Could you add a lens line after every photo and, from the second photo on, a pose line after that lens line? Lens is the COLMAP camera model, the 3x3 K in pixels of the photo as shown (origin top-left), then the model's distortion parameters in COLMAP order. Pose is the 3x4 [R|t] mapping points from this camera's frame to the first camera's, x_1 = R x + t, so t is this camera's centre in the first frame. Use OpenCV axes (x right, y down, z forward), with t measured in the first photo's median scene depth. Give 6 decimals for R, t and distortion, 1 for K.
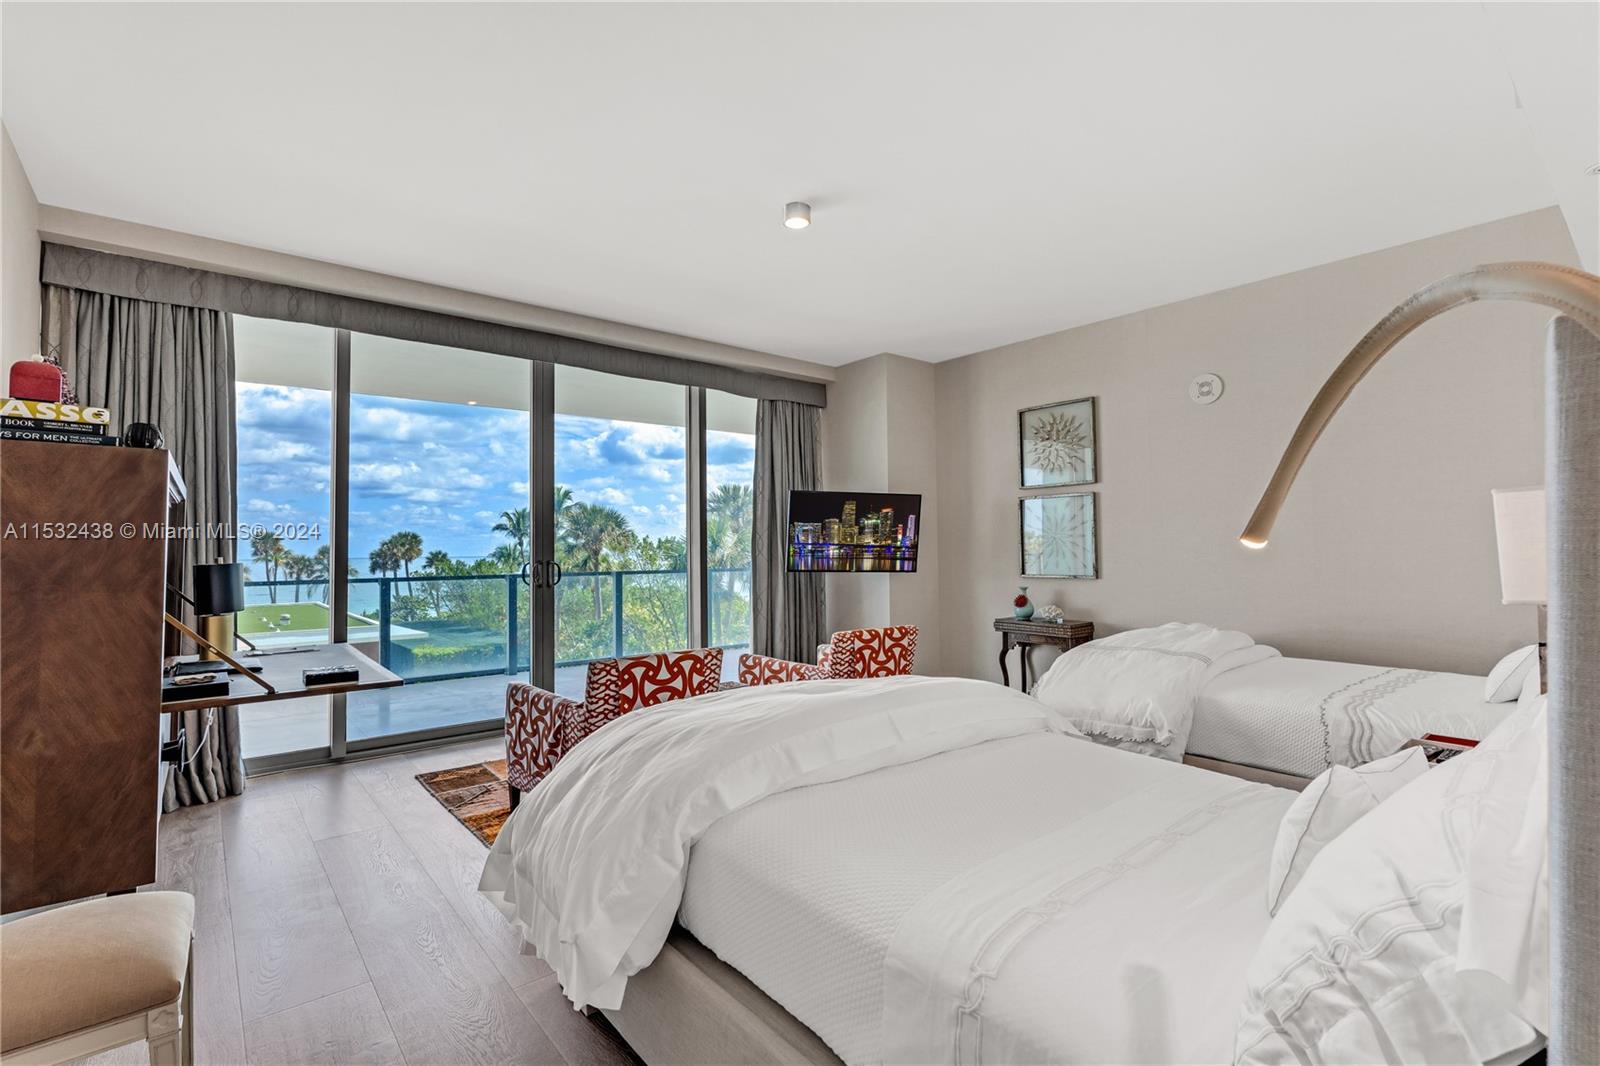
lens RADIAL K [[706.2, 0, 811.2], [0, 706.2, 531.8], [0, 0, 1]] dist [-0.001807, -0.000037]
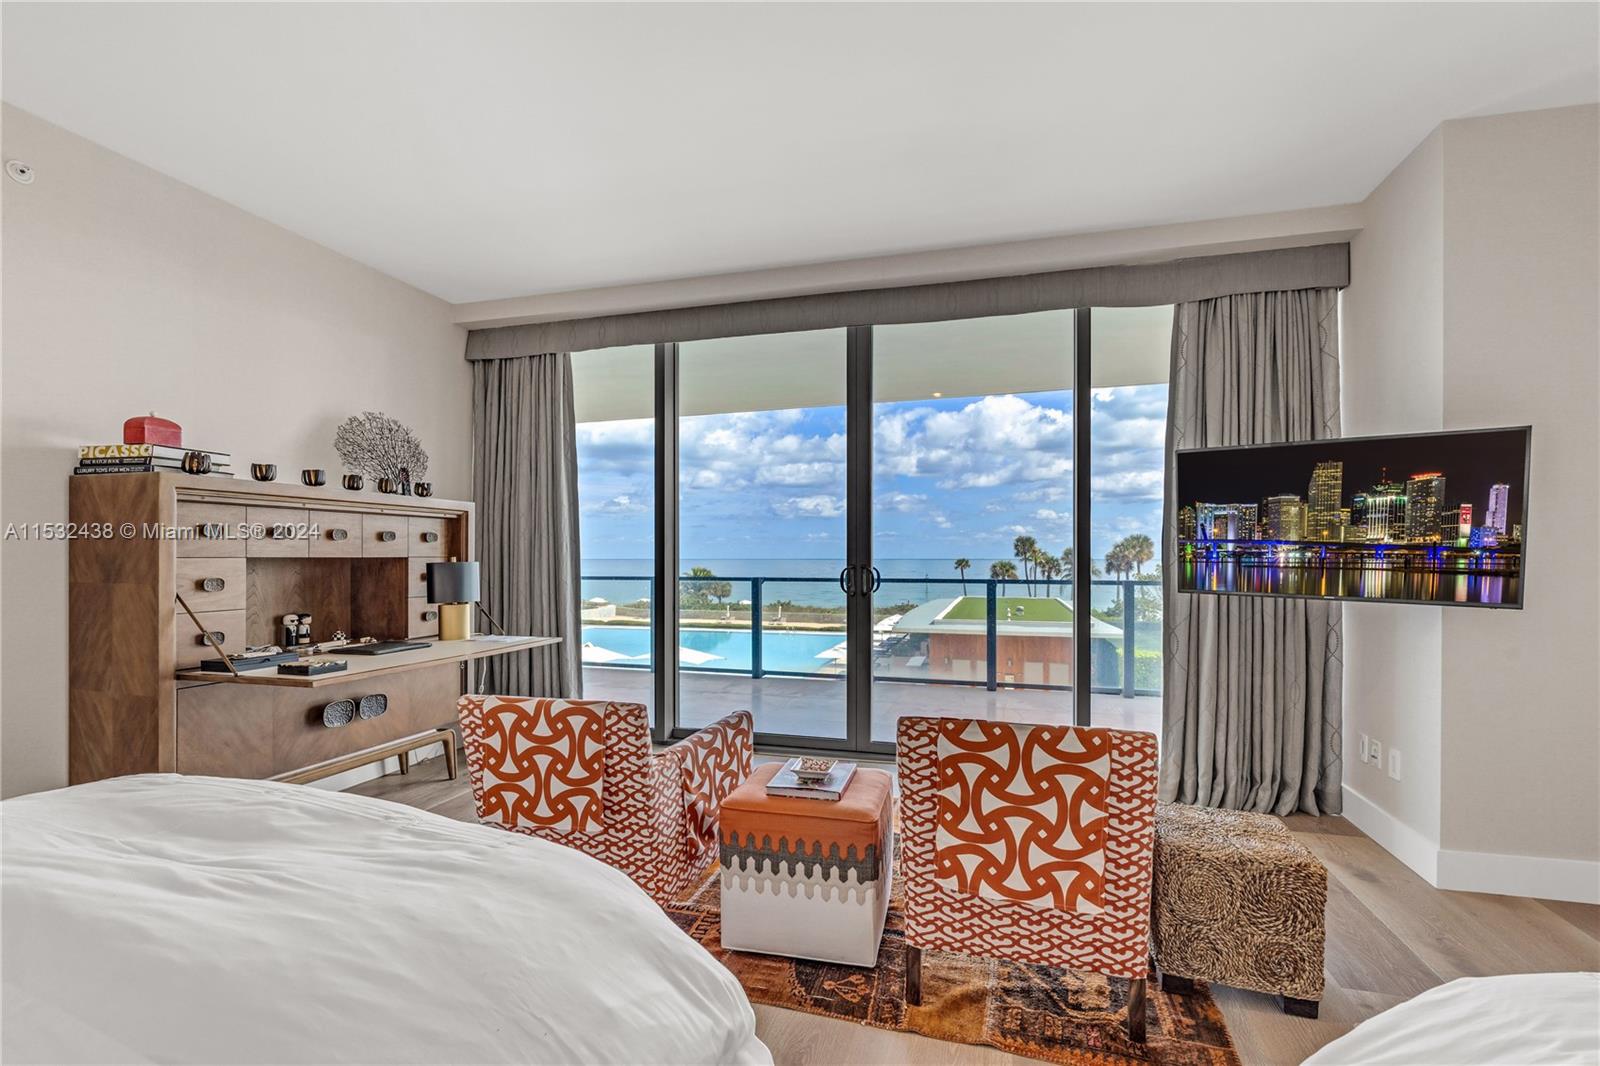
lens RADIAL K [[706.2, 0, 831.0], [0, 706.2, 562.5], [0, 0, 1]] dist [-0.001807, -0.000037]
pose [[0.588280, 0.017907, -0.808459, 0.252536], [0.014507, 0.999360, 0.032692, 0.010609], [0.808527, -0.030961, 0.587644, 0.411744]]
